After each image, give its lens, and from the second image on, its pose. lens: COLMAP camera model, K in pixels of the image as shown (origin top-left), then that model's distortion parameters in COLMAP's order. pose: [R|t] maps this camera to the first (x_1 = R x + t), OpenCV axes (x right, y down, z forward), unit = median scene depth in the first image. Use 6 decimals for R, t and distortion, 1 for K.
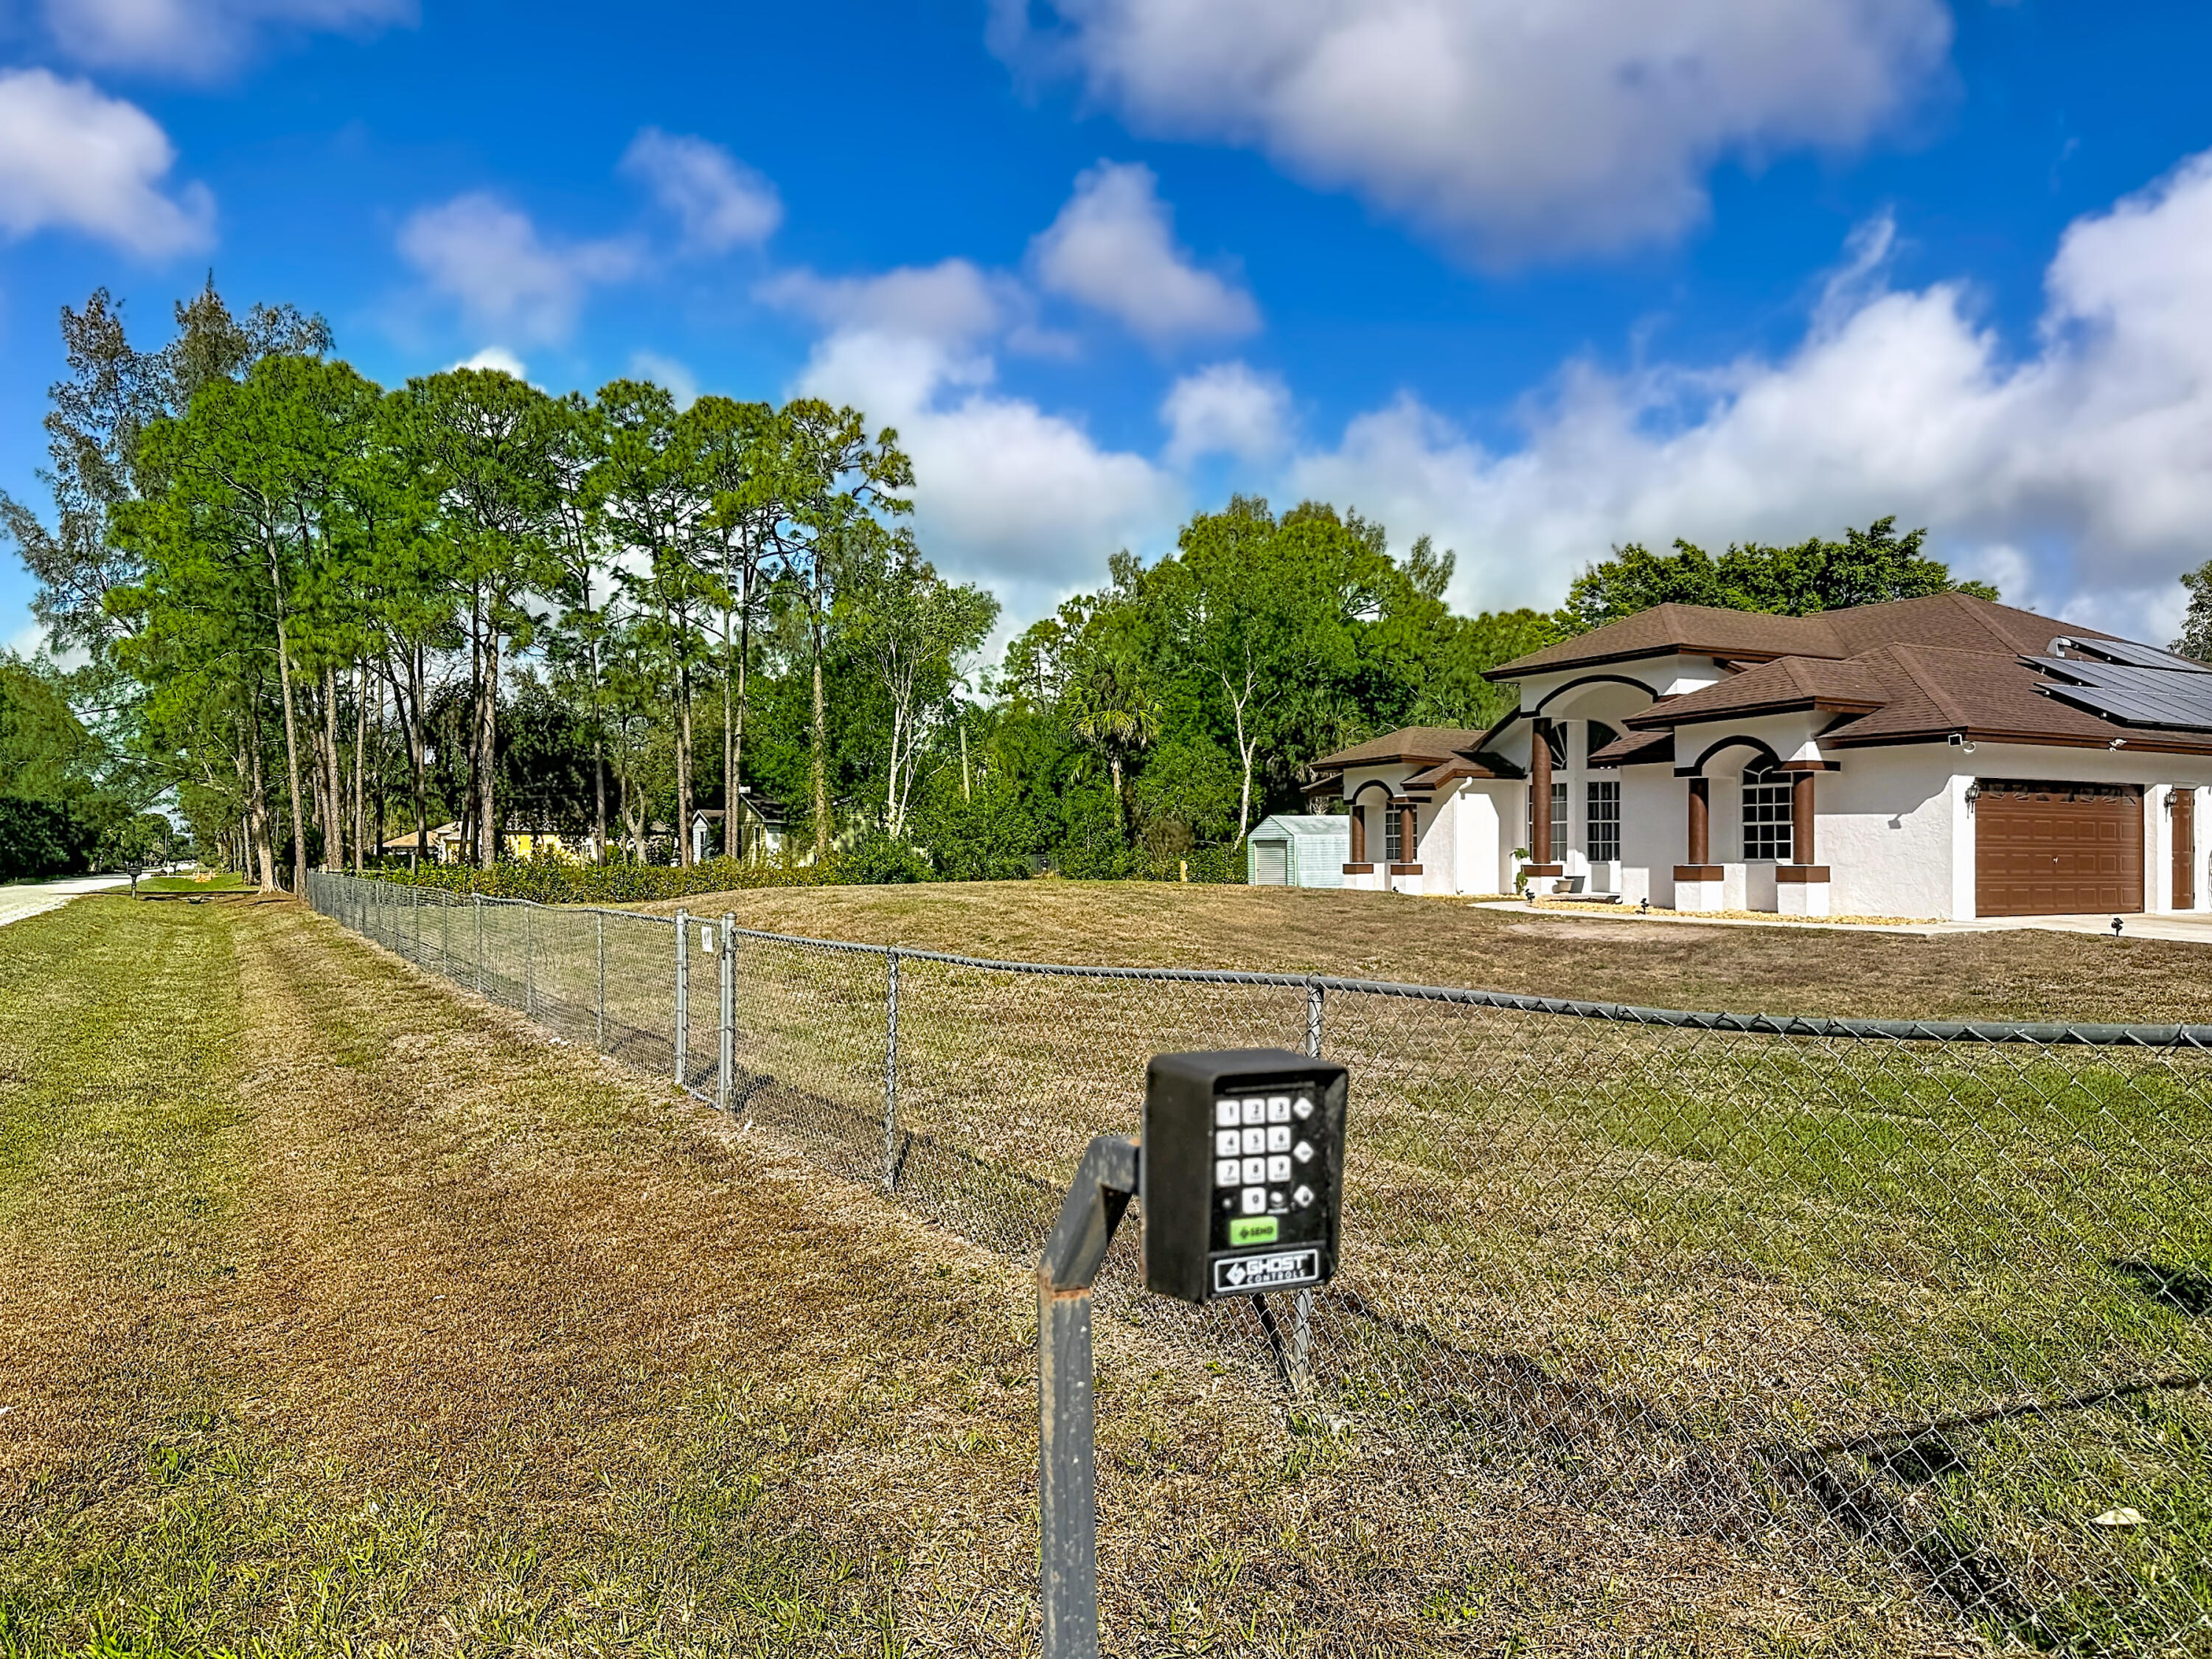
lens RADIAL K [[1529.1, 0, 1086.8], [0, 1529.1, 869.8], [0, 0, 1]] dist [0.043949, -0.104688]
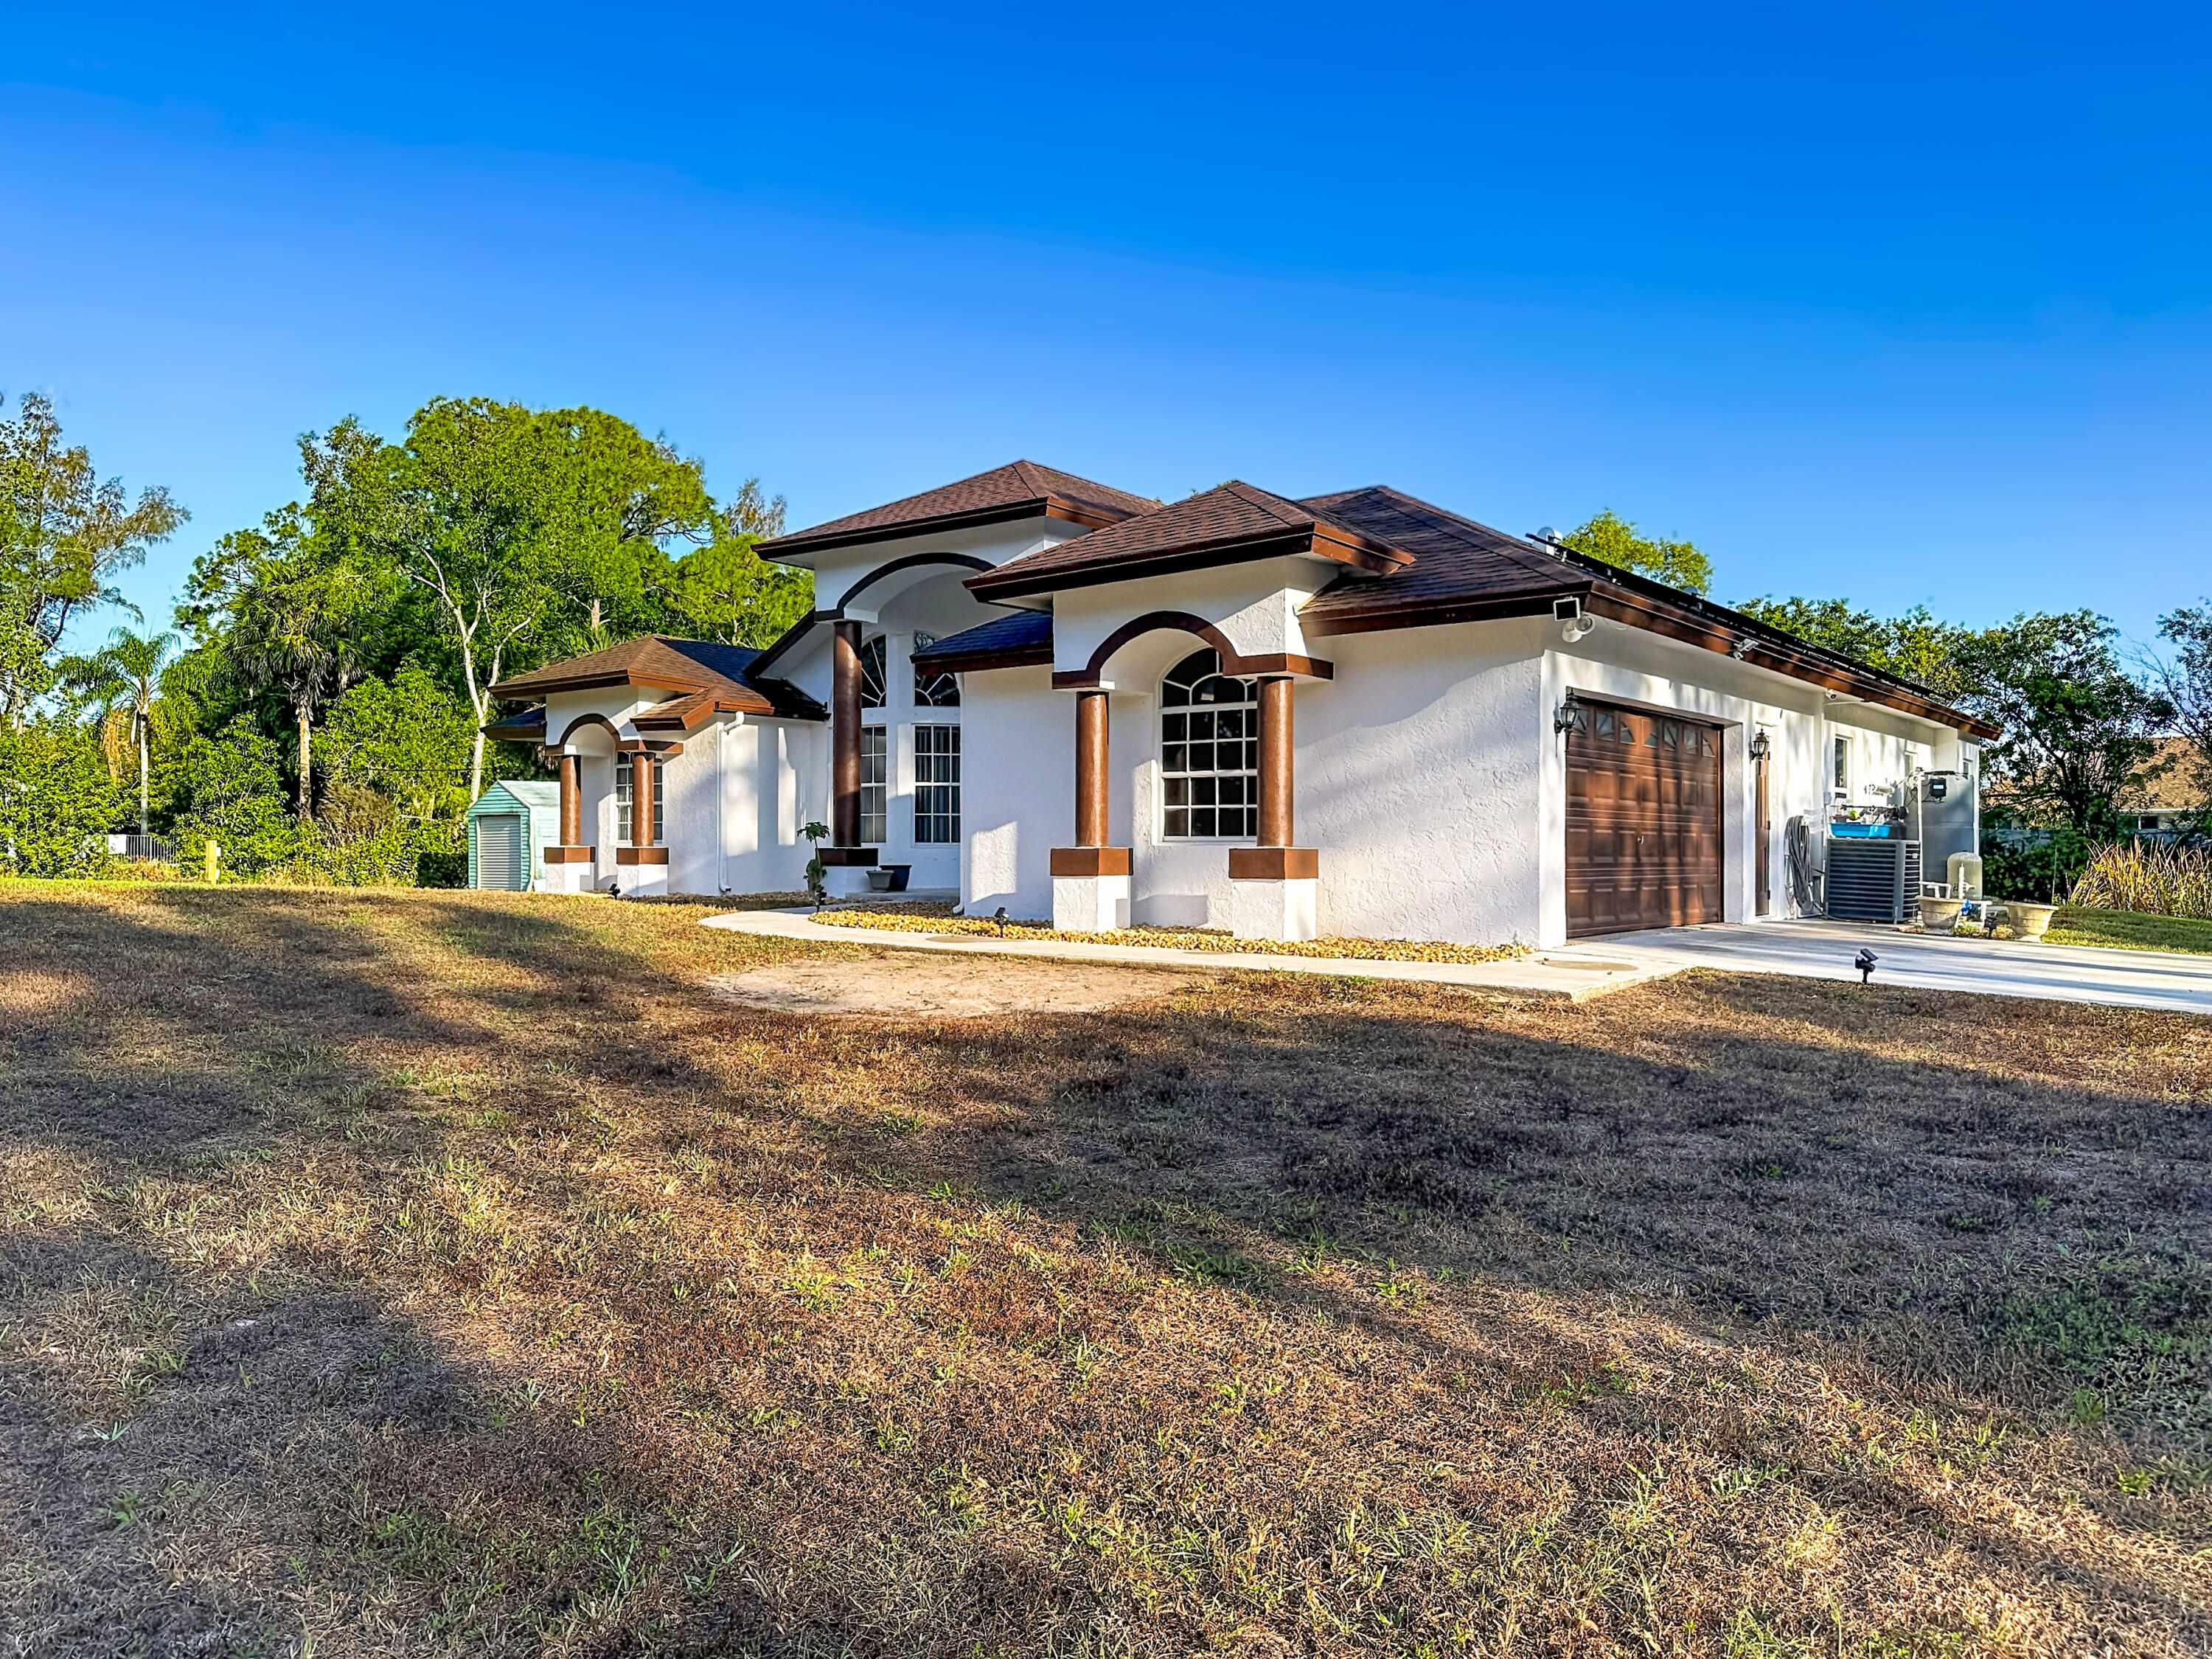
lens RADIAL K [[1540.8, 0, 1112.4], [0, 1540.8, 831.4], [0, 0, 1]] dist [-0.008327, -0.002650]
pose [[0.907986, 0.006041, 0.418957, 0.130220], [0.000364, 0.999884, -0.015207, -0.000270], [-0.419000, 0.013960, 0.907879, 0.373025]]
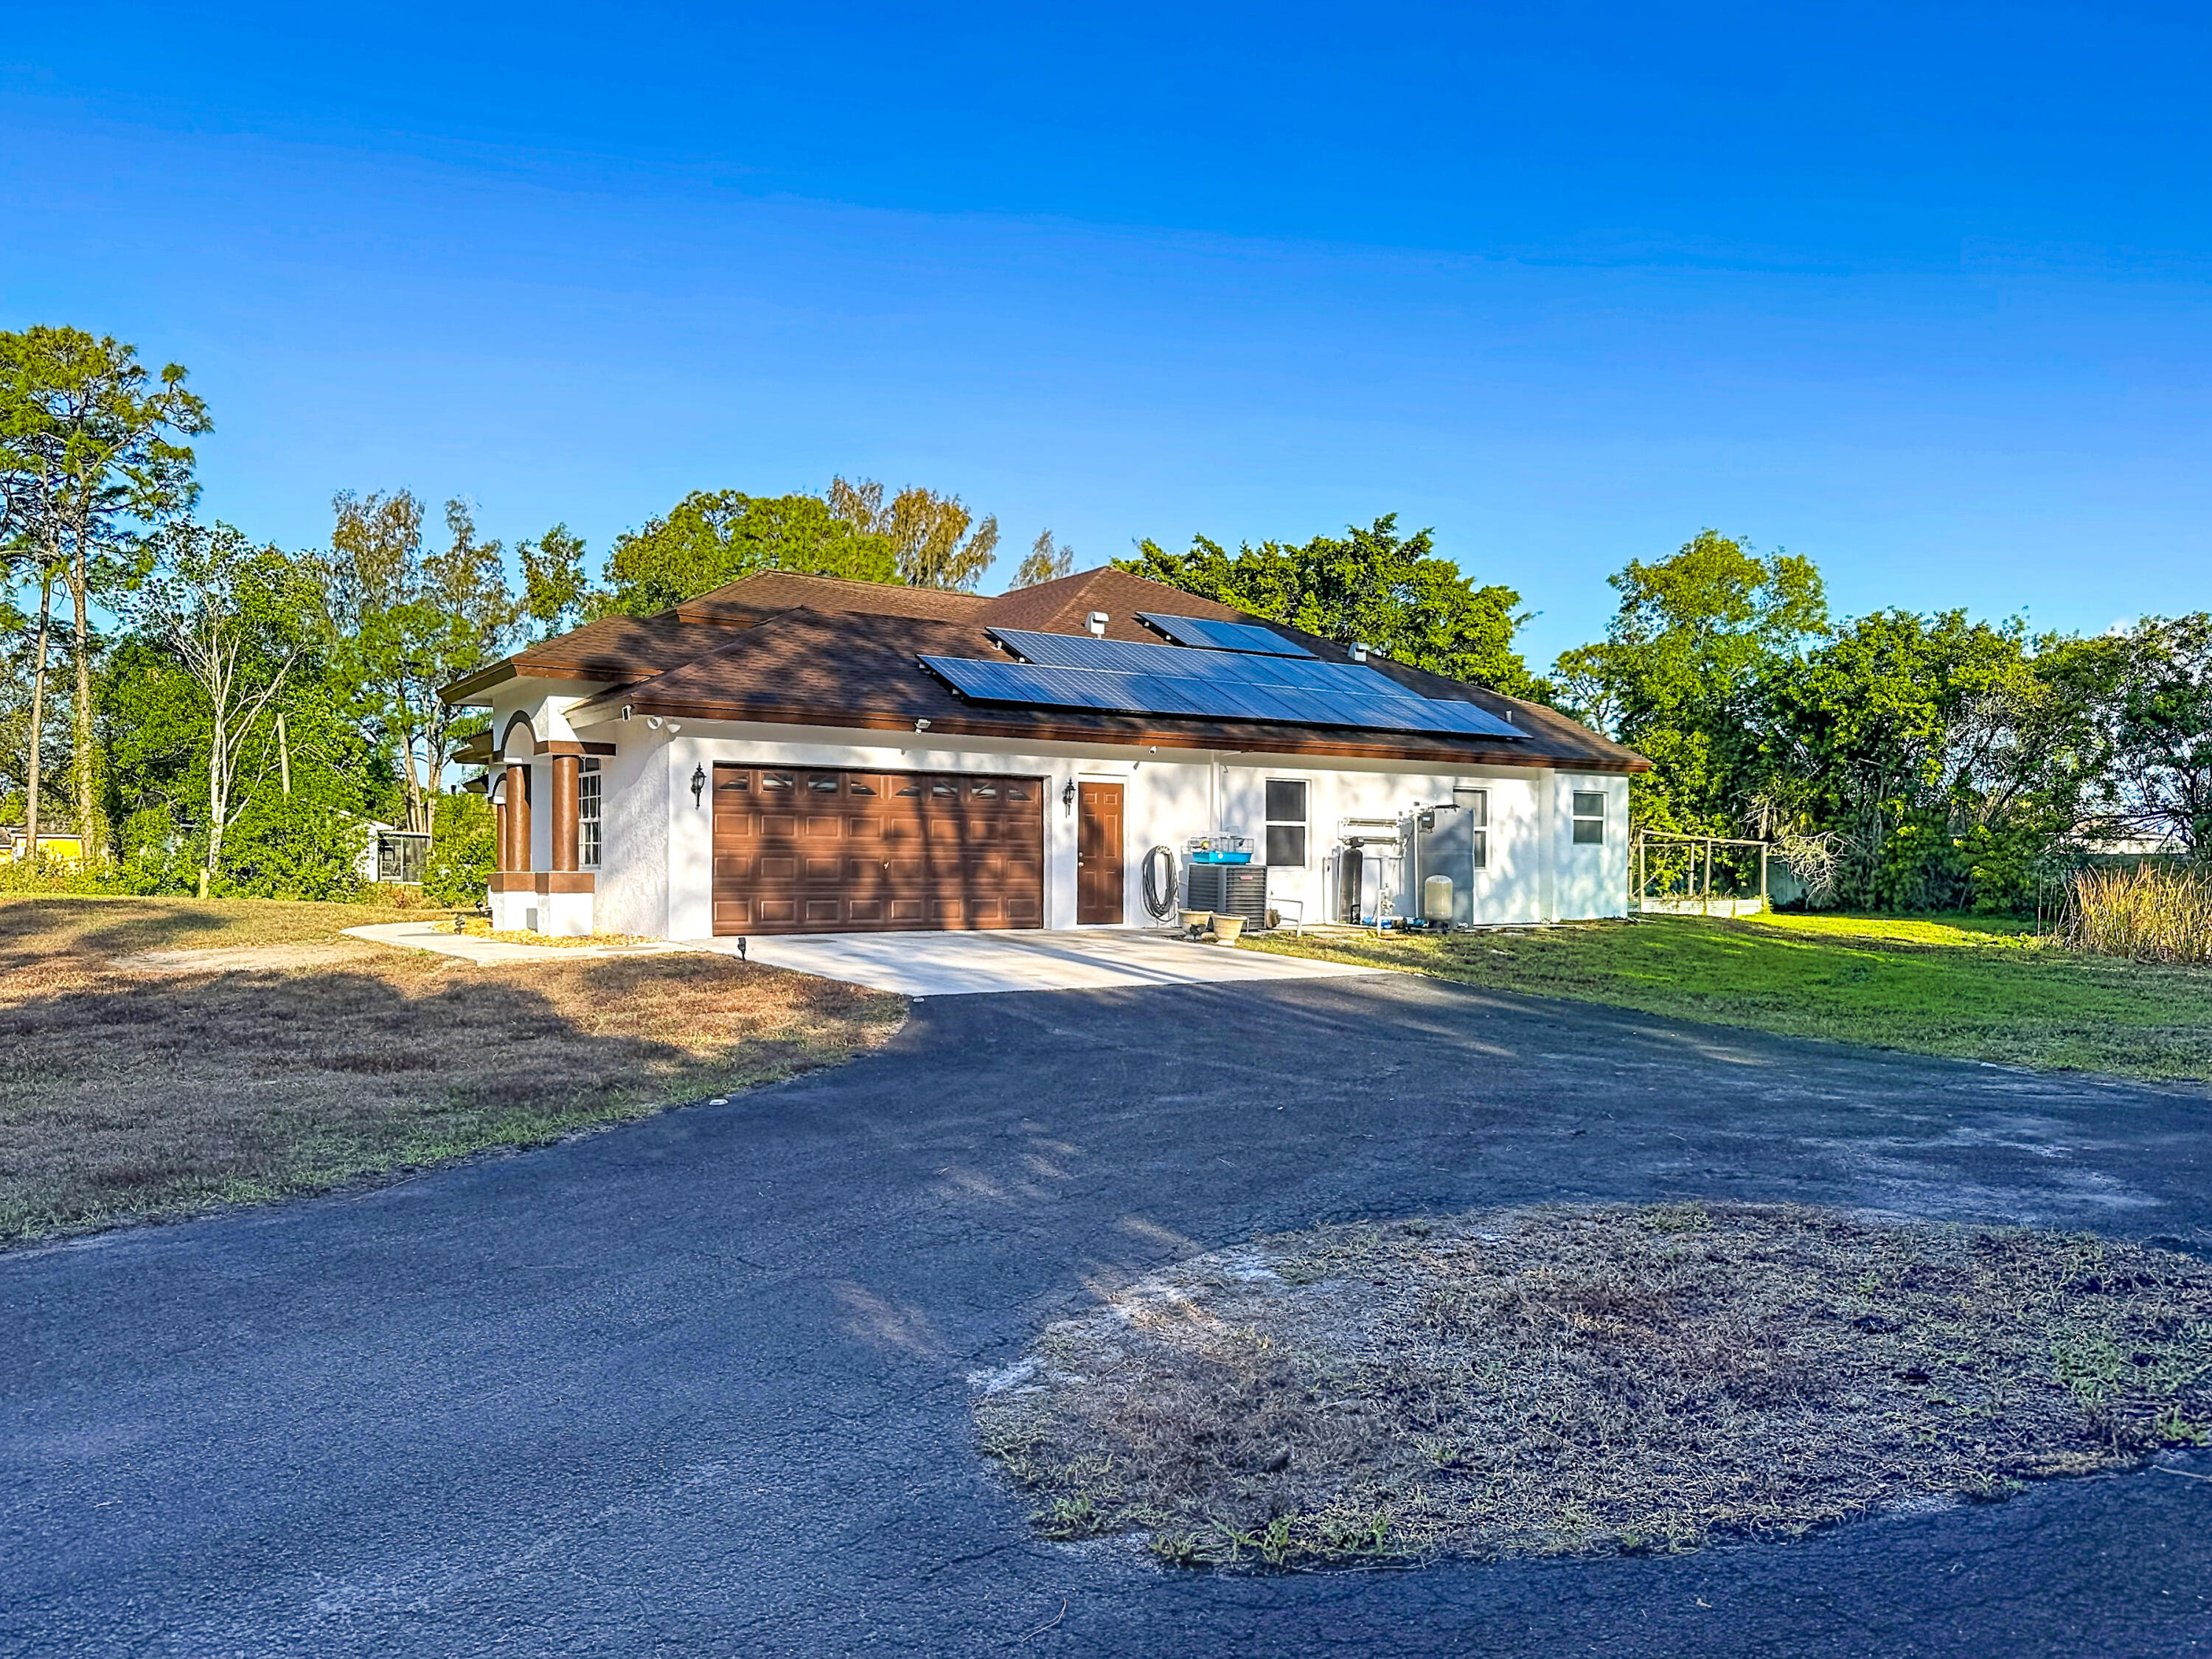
lens RADIAL K [[1552.7, 0, 1111.0], [0, 1552.7, 863.6], [0, 0, 1]] dist [0.062502, -0.138103]
pose [[0.990484, 0.002520, 0.137608, 0.450946], [-0.001055, 0.999942, -0.010721, 0.000226], [-0.137627, 0.010474, 0.990429, 0.112181]]
